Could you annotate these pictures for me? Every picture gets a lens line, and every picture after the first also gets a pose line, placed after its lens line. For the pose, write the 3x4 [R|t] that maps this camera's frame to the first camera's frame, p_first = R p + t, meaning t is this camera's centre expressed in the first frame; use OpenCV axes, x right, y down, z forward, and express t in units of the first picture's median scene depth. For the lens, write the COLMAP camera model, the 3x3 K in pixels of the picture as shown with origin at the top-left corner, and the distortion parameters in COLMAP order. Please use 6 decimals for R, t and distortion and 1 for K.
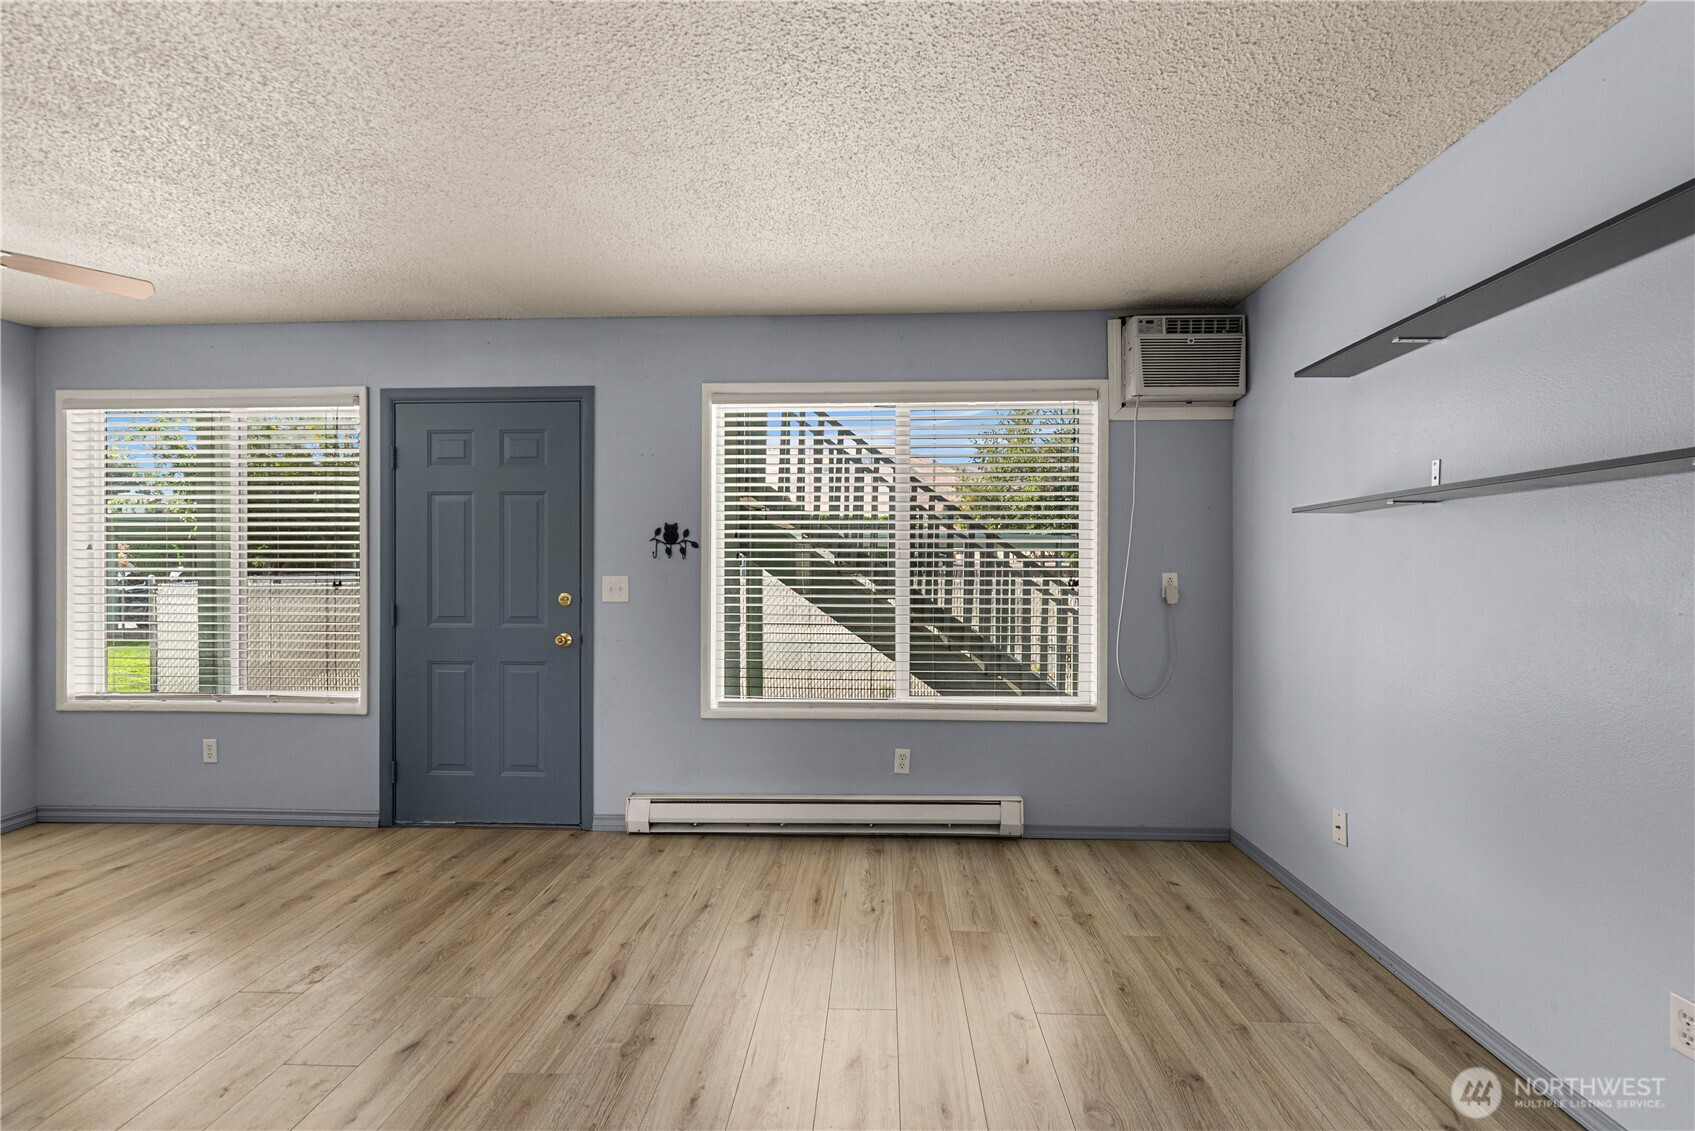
lens RADIAL K [[754.6, 0, 853.9], [0, 754.6, 575.3], [0, 0, 1]] dist [0.000289, 0.000087]
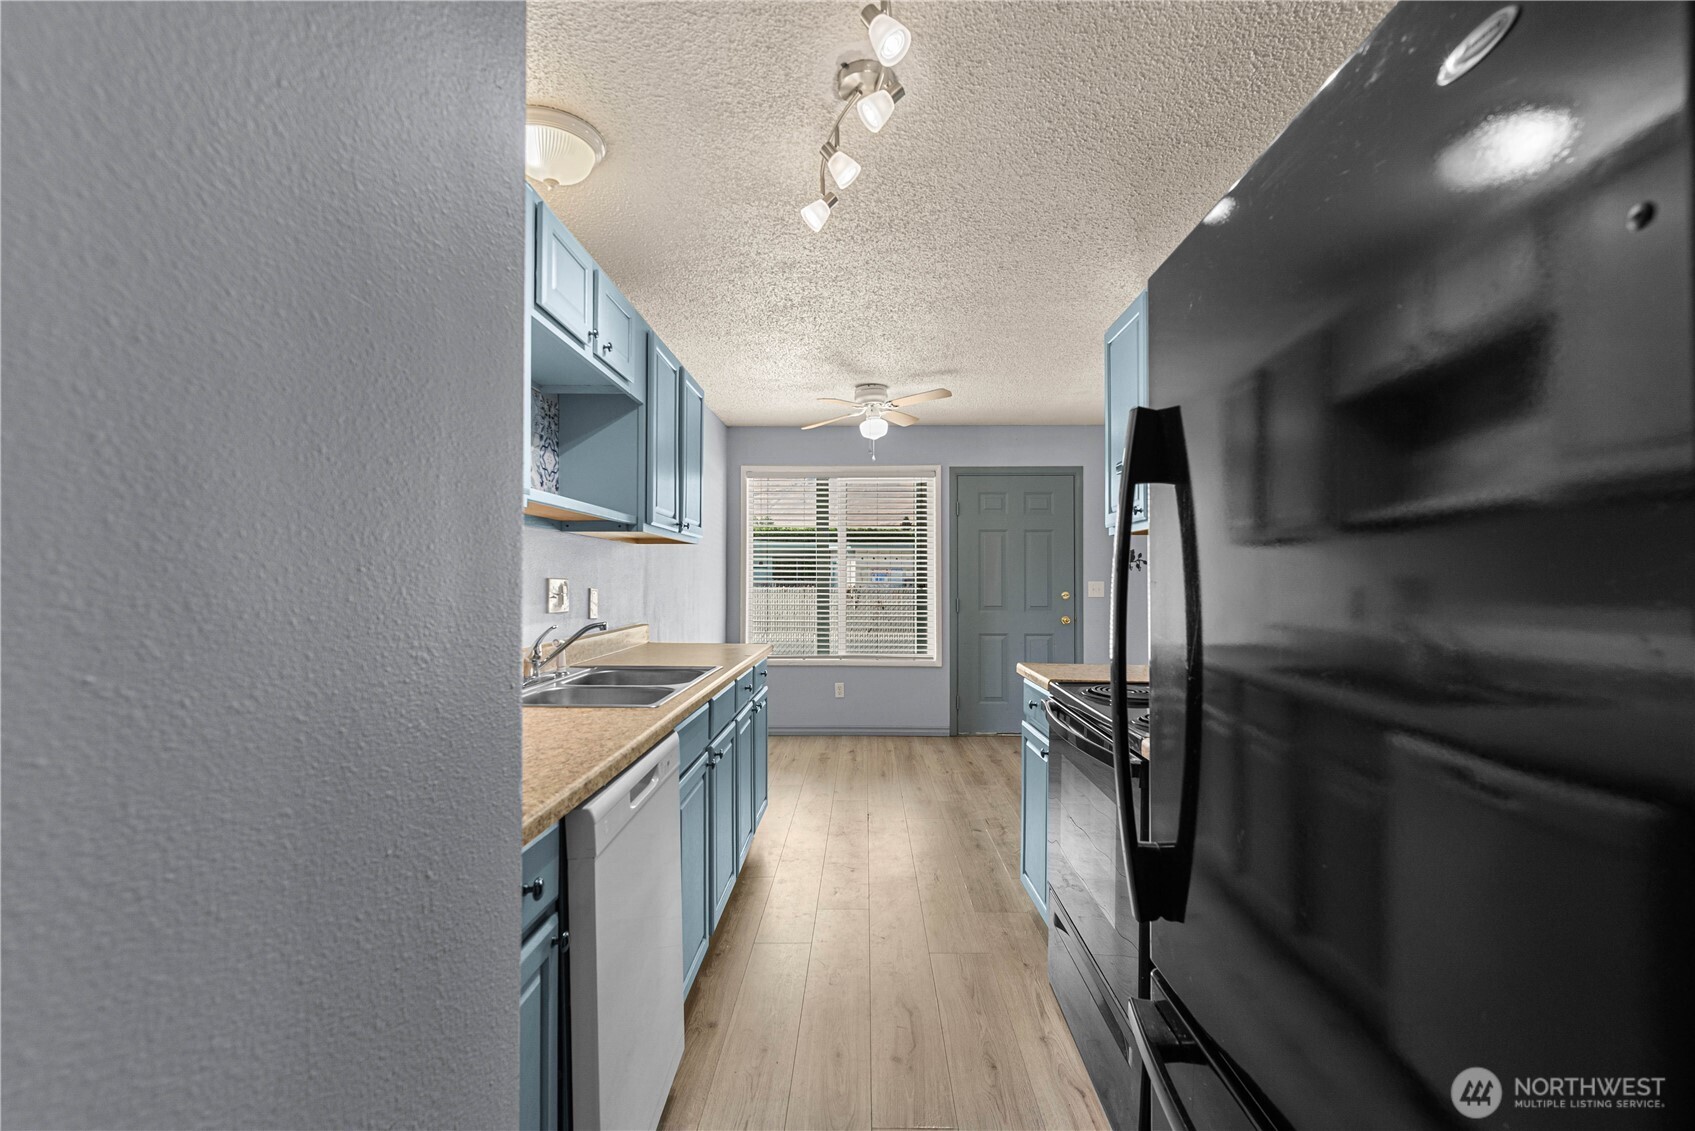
lens RADIAL K [[764.9, 0, 854.9], [0, 764.9, 568.8], [0, 0, 1]] dist [0.003874, 0.000768]
pose [[0.999128, 0.000152, 0.041746, -0.984371], [0.000907, 0.999678, -0.025362, 0.016717], [-0.041737, 0.025378, 0.998806, -0.696368]]
